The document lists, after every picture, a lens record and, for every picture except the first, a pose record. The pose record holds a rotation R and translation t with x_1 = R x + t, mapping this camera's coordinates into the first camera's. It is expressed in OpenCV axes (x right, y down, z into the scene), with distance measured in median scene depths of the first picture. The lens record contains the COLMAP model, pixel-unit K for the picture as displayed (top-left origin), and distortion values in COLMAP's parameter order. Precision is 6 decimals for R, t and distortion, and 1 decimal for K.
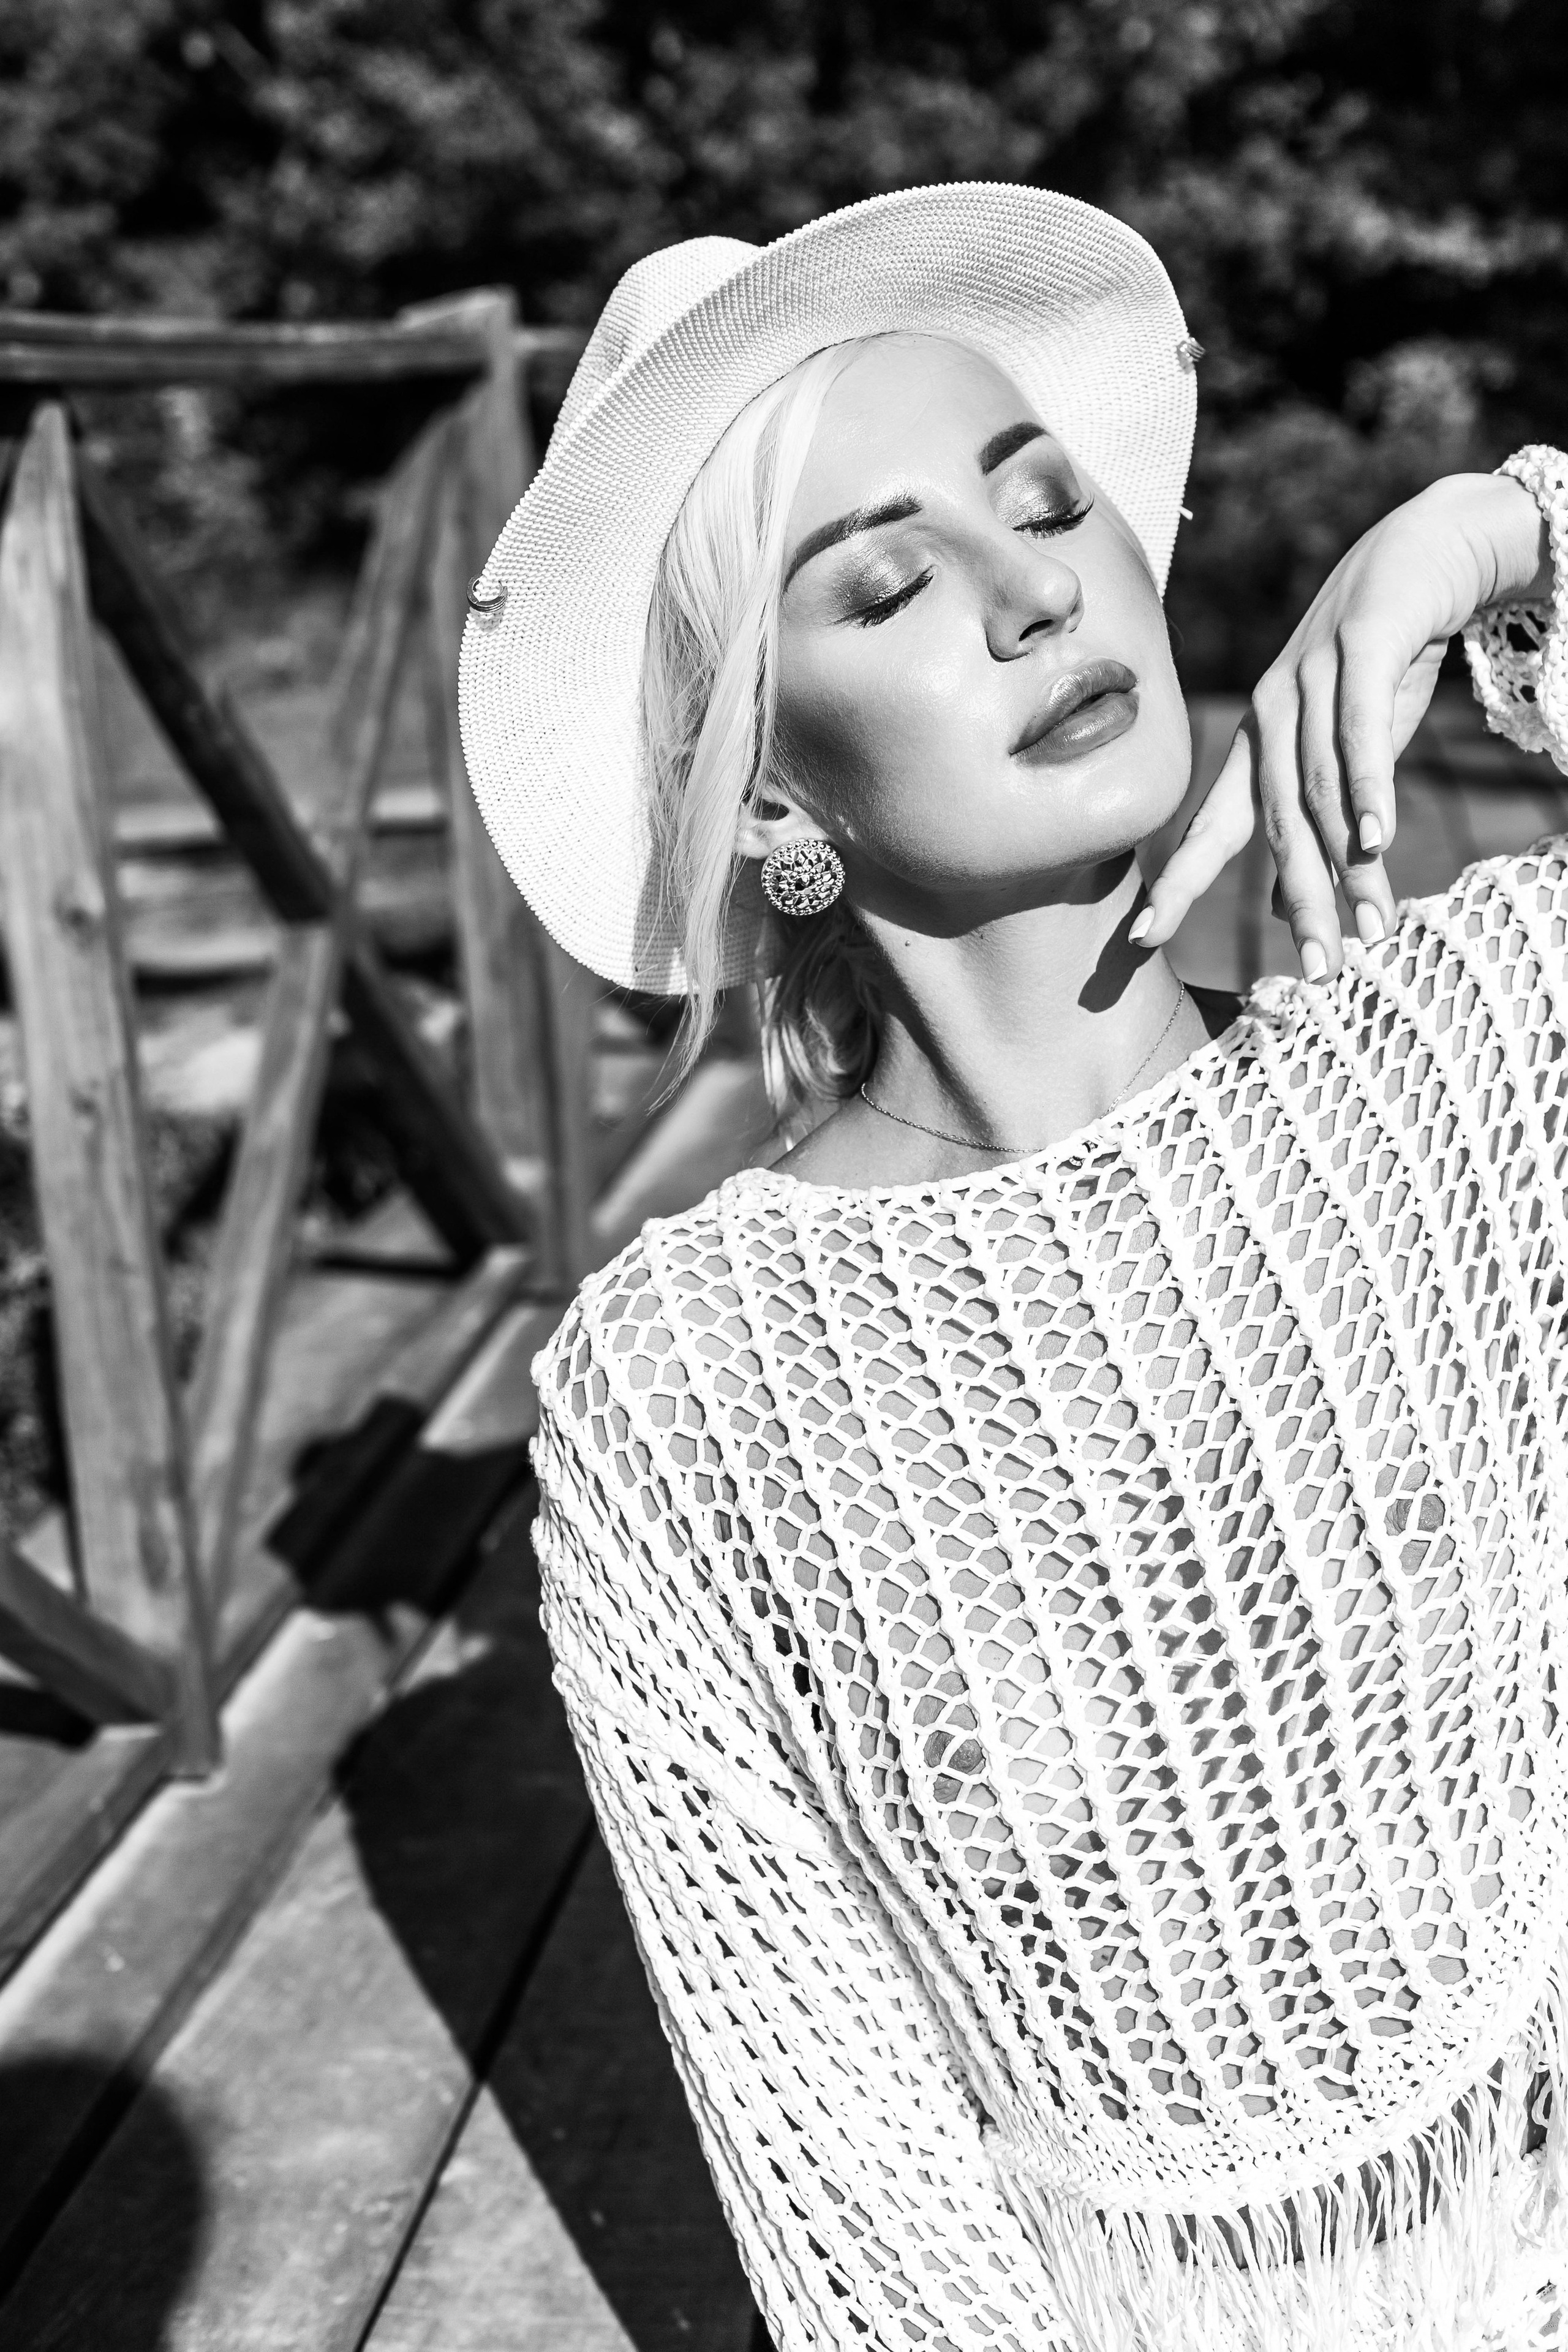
lens RADIAL K [[3352.3, 0, 785.7], [0, 3352.3, 1178.7], [0, 0, 1]] dist [0.005444, -0.030482]
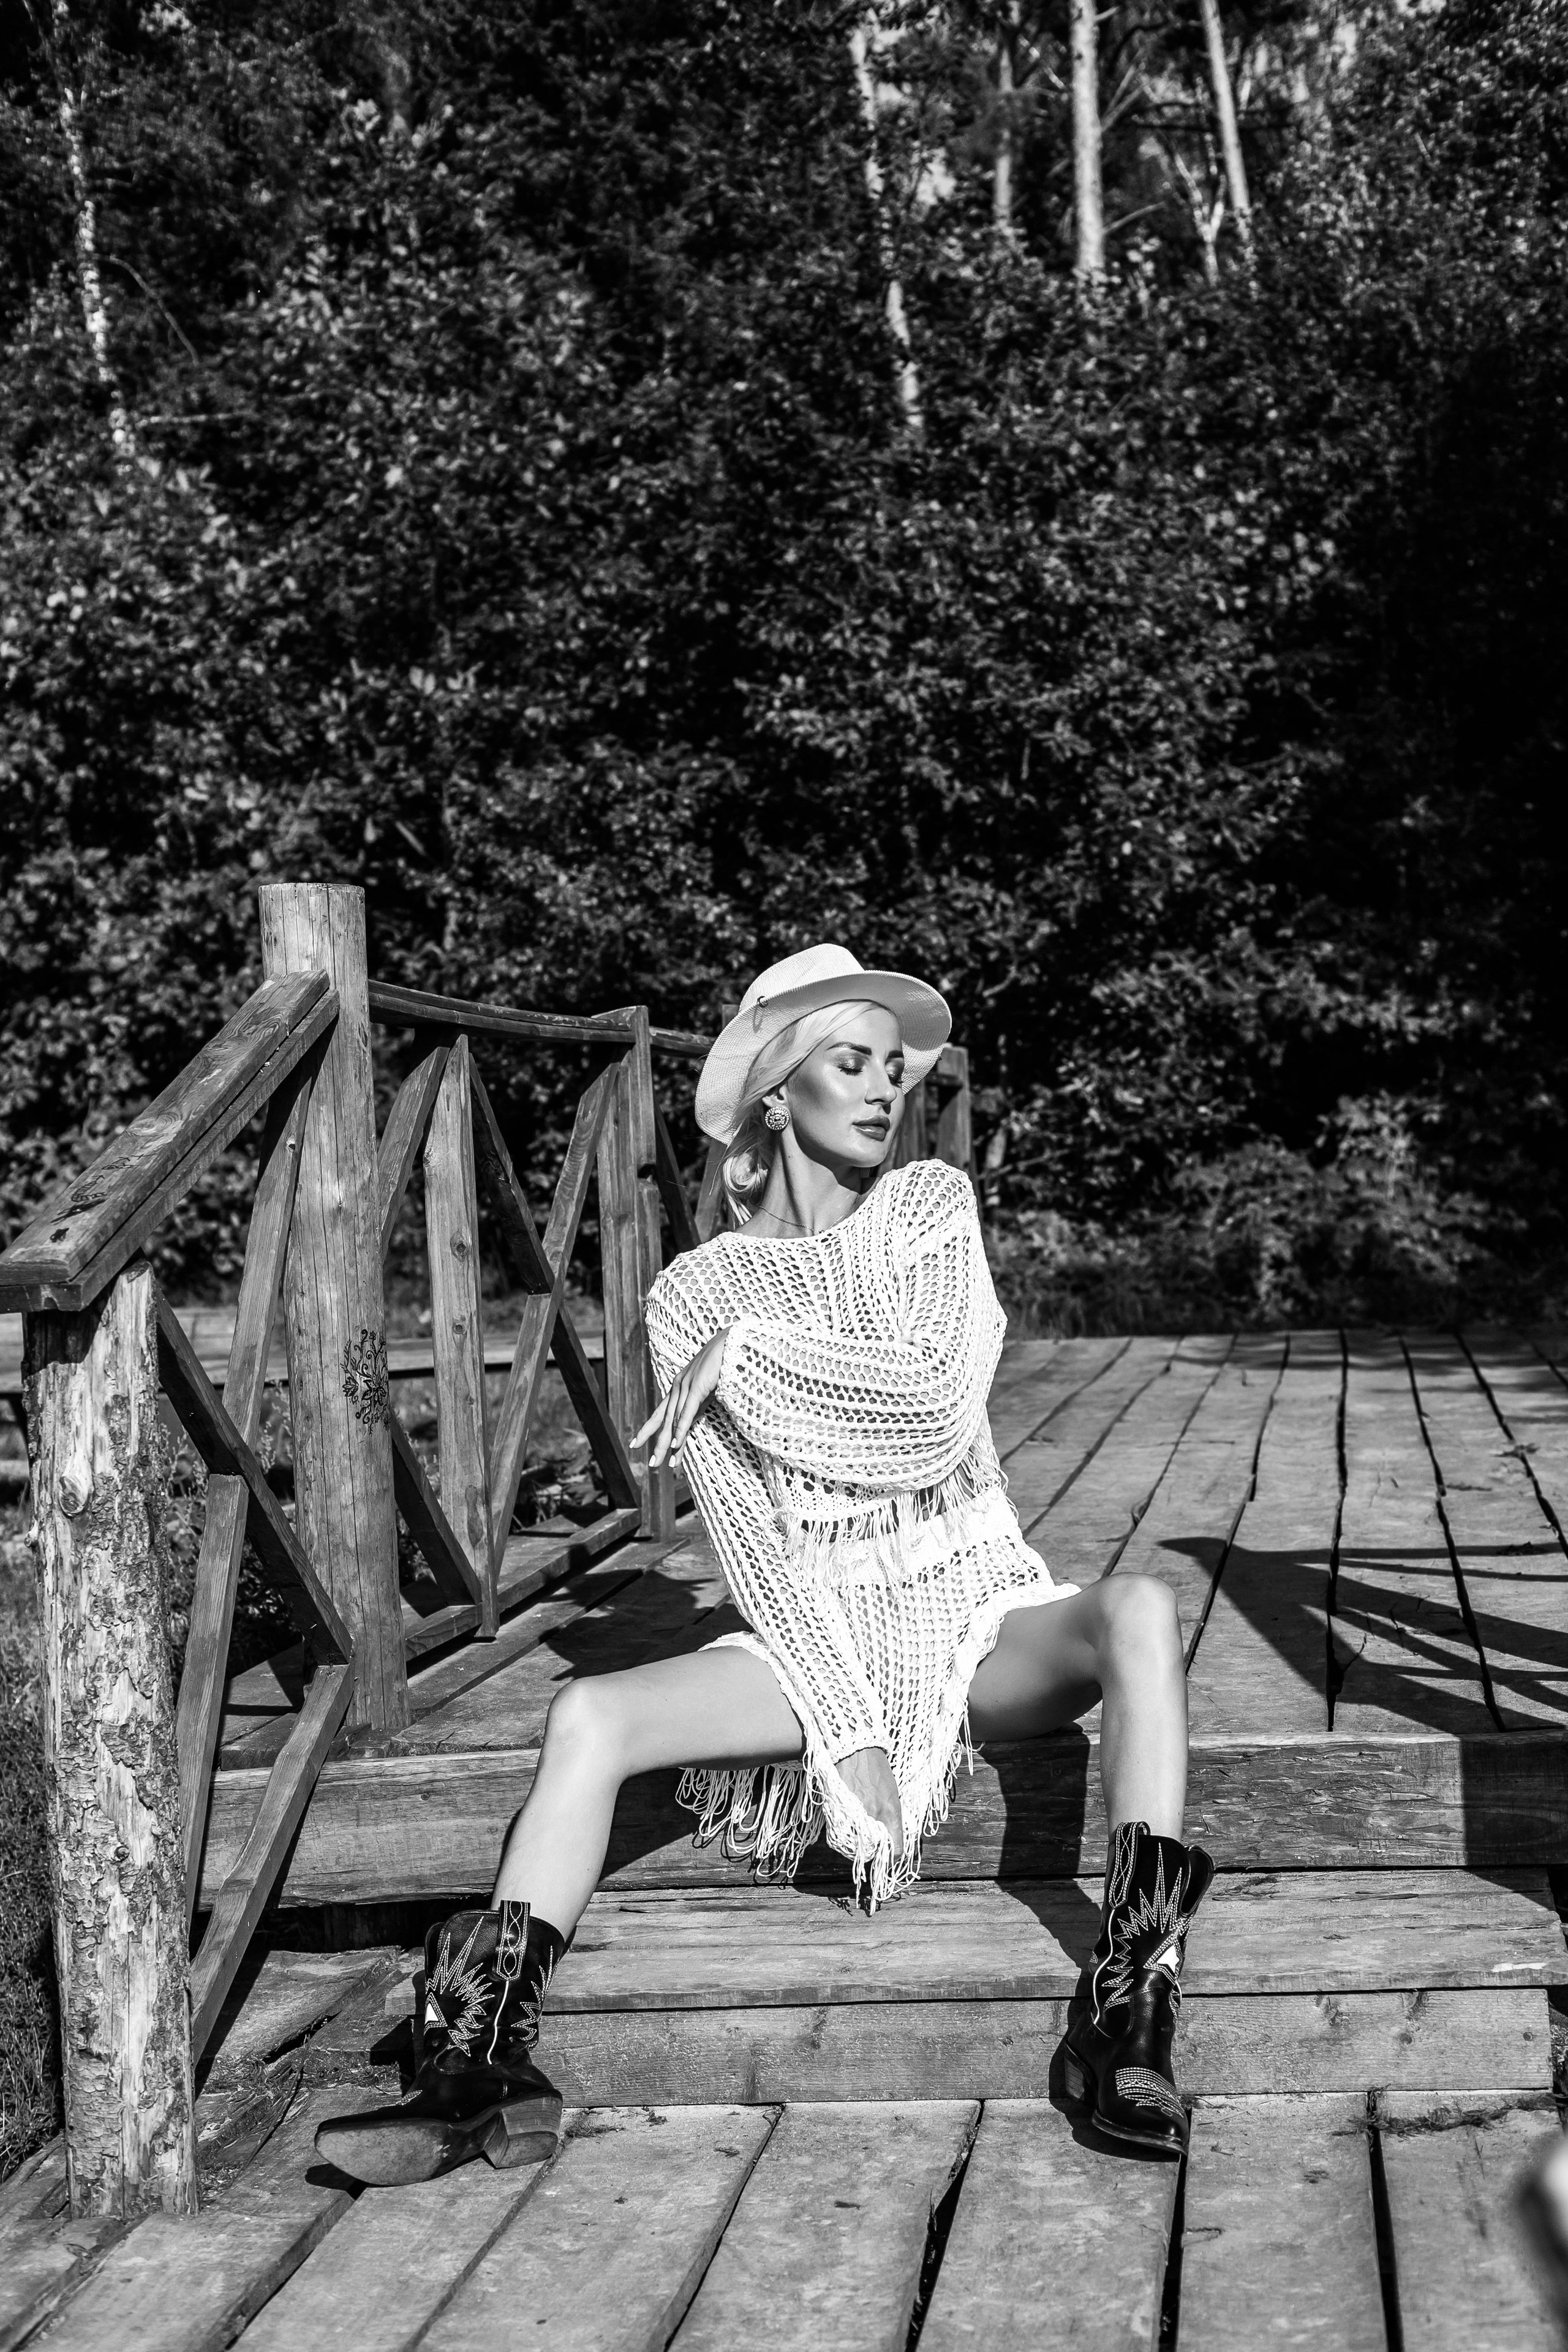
lens RADIAL K [[3352.3, 0, 785.7], [0, 3352.3, 1178.7], [0, 0, 1]] dist [0.005444, -0.030482]
pose [[0.999440, 0.022912, -0.024377, 0.010329], [-0.027715, 0.975176, -0.219691, 0.054674], [0.018738, 0.220244, 0.975265, -0.184013]]
